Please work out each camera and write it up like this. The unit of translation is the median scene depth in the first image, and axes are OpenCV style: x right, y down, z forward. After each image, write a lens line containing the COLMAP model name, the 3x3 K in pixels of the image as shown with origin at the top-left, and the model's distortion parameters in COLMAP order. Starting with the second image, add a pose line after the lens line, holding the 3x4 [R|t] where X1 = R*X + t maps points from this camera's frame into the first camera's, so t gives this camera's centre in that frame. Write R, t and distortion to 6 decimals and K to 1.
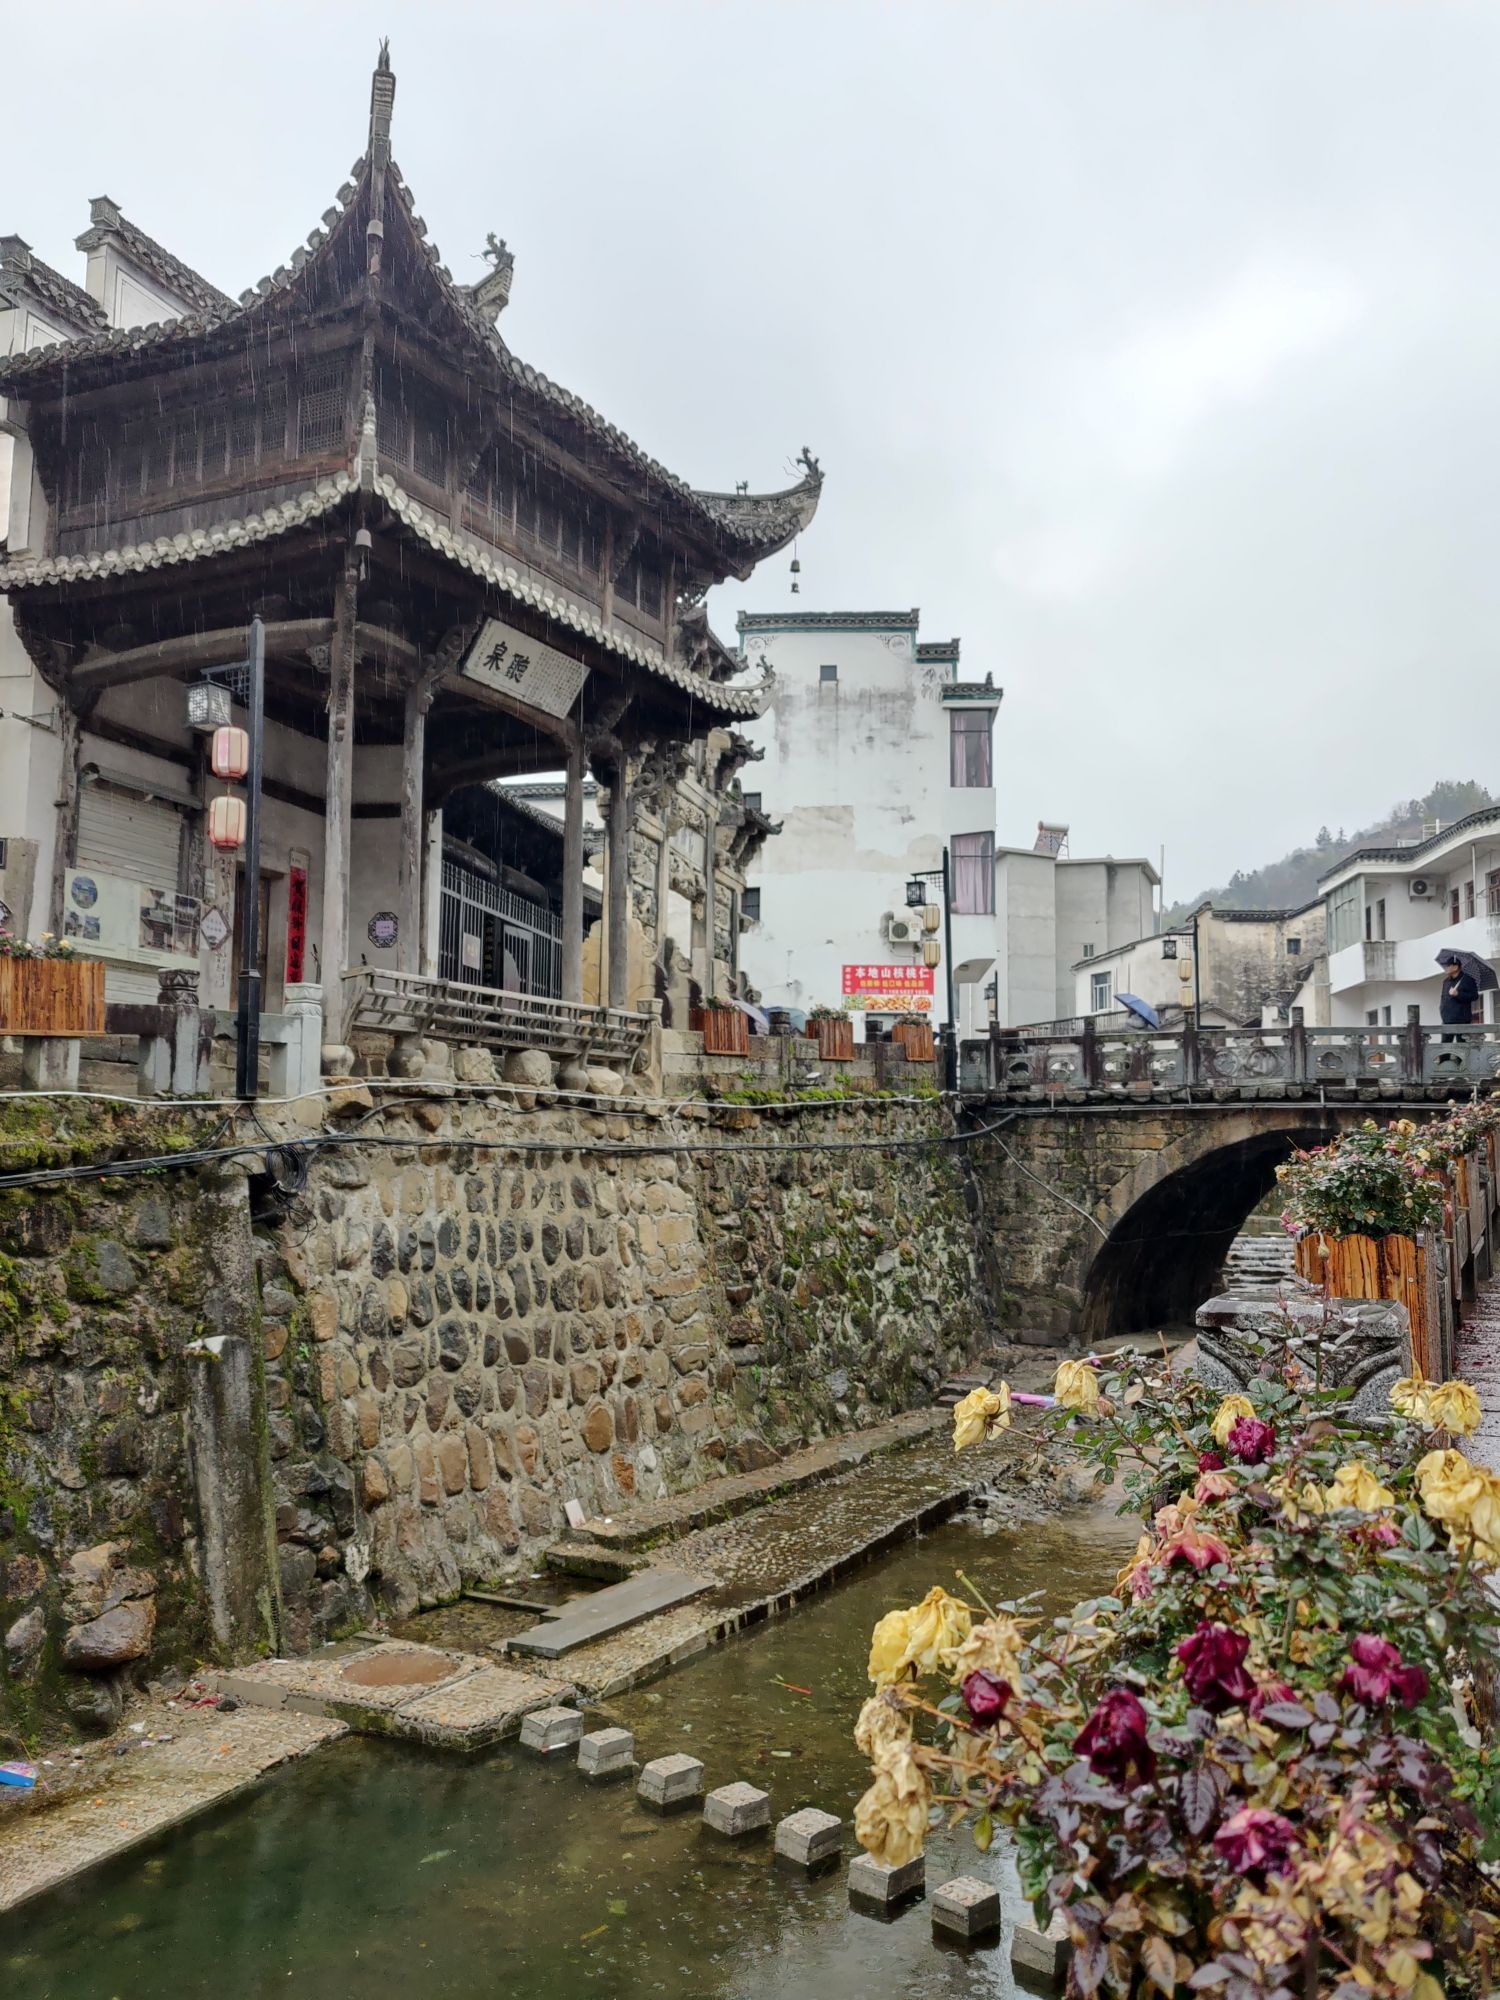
lens RADIAL K [[1514.0, 0, 750.0], [0, 1514.0, 1000.0], [0, 0, 1]] dist [0.001555, 0.000646]
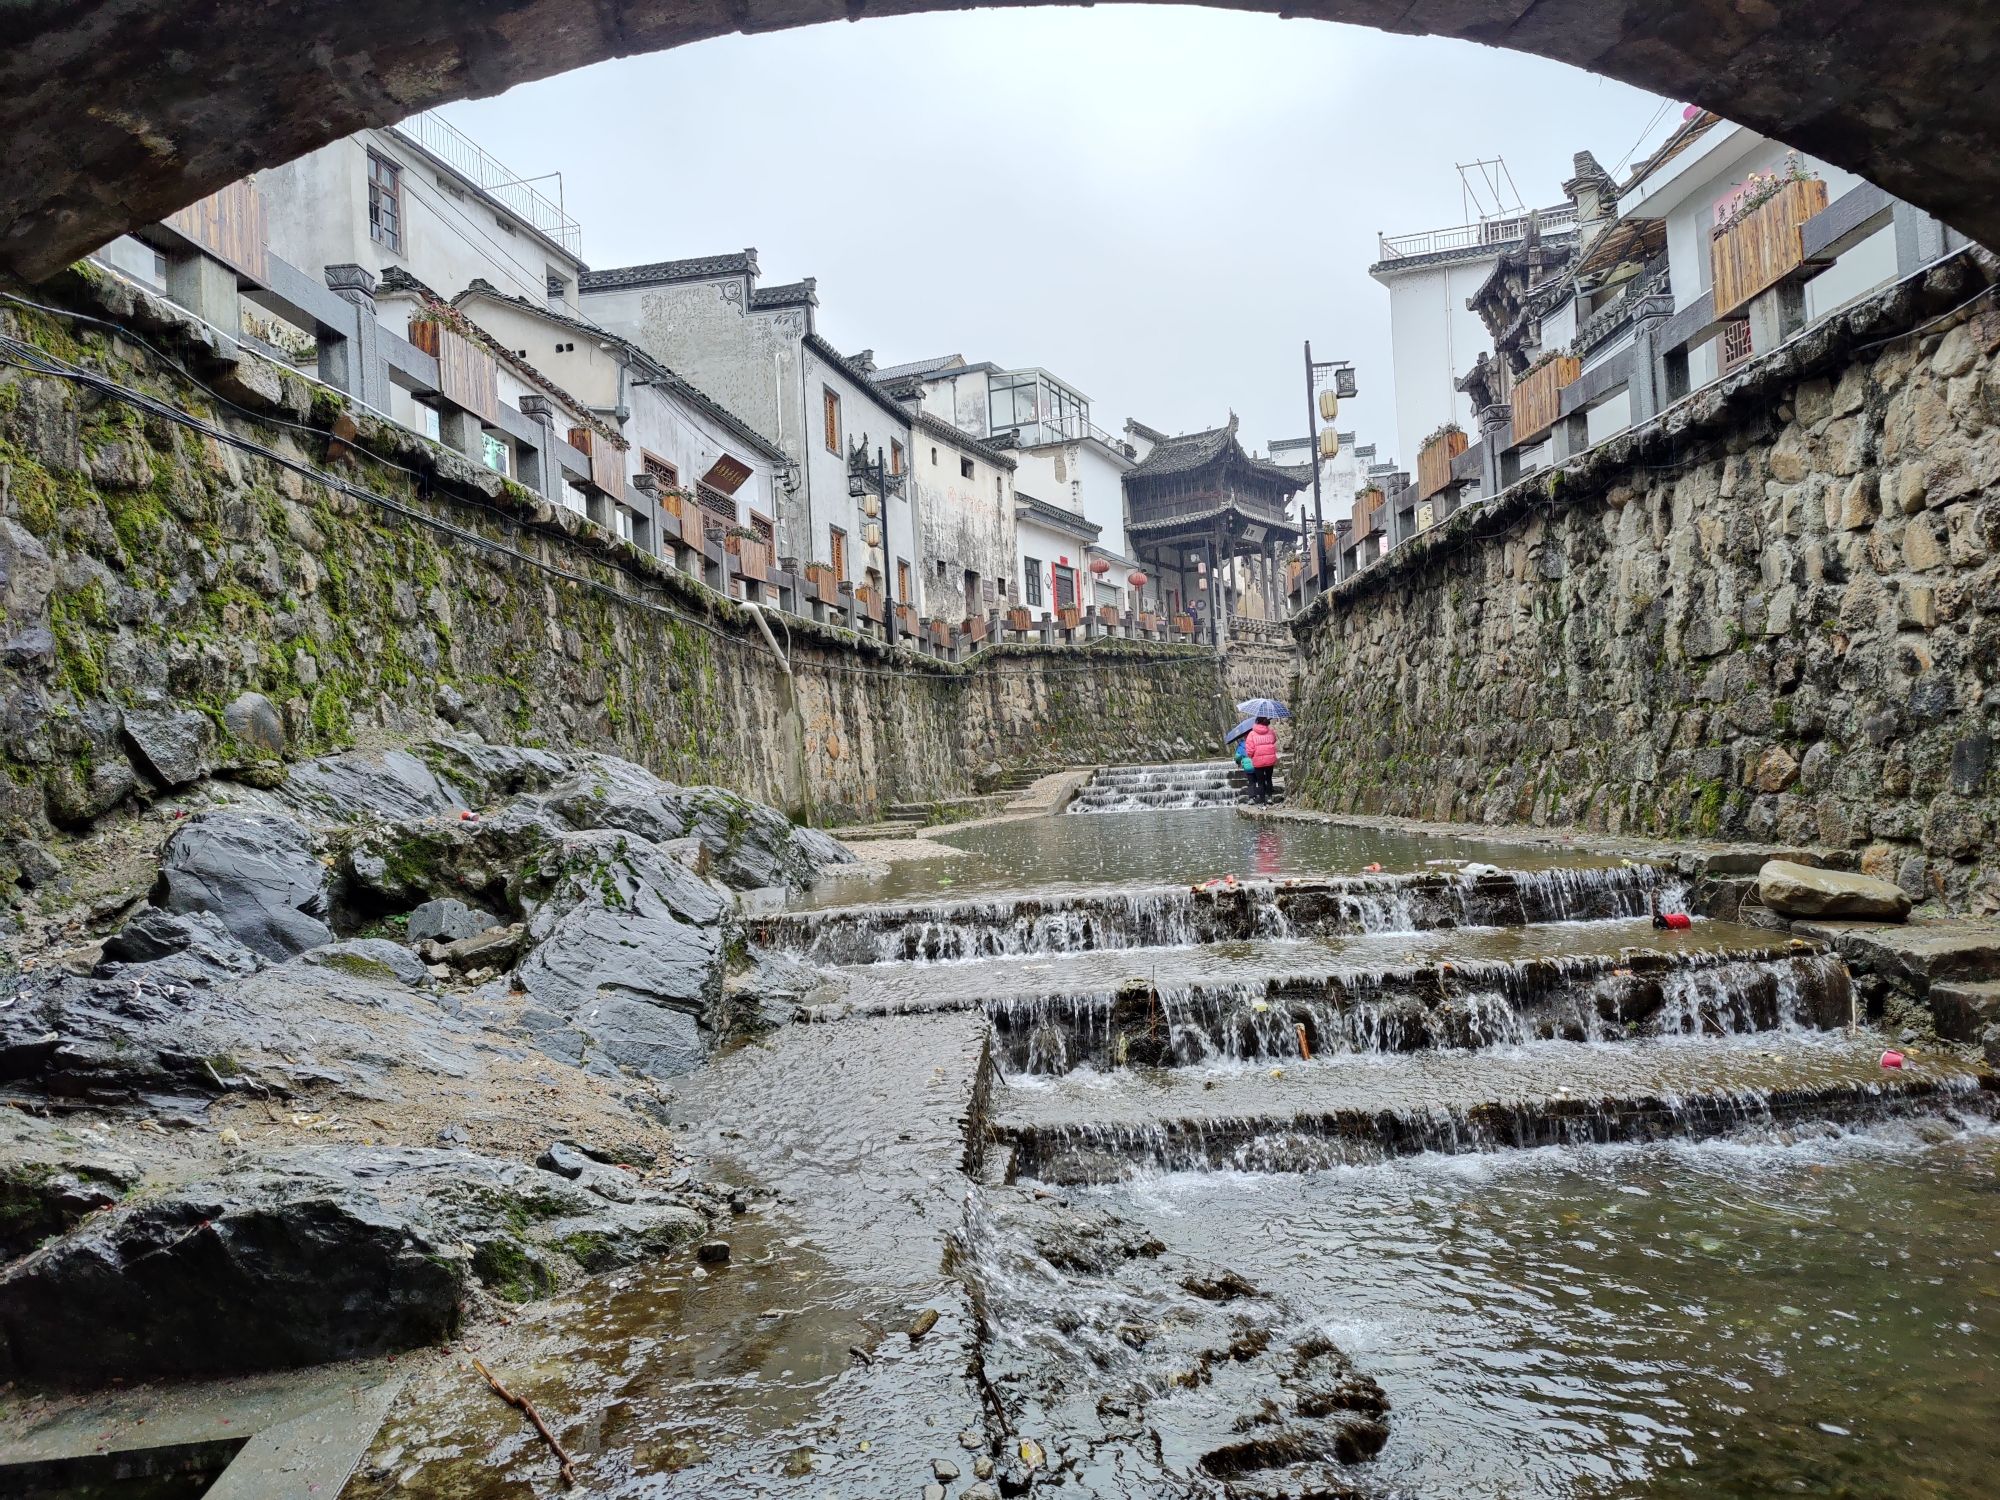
lens RADIAL K [[1369.5, 0, 1000.0], [0, 1369.5, 750.0], [0, 0, 1]] dist [-0.032726, -0.000523]
pose [[0.984401, -0.075458, -0.158938, -0.289371], [0.087618, 0.993625, 0.070937, 0.025039], [0.152572, -0.083757, 0.984737, -2.681285]]
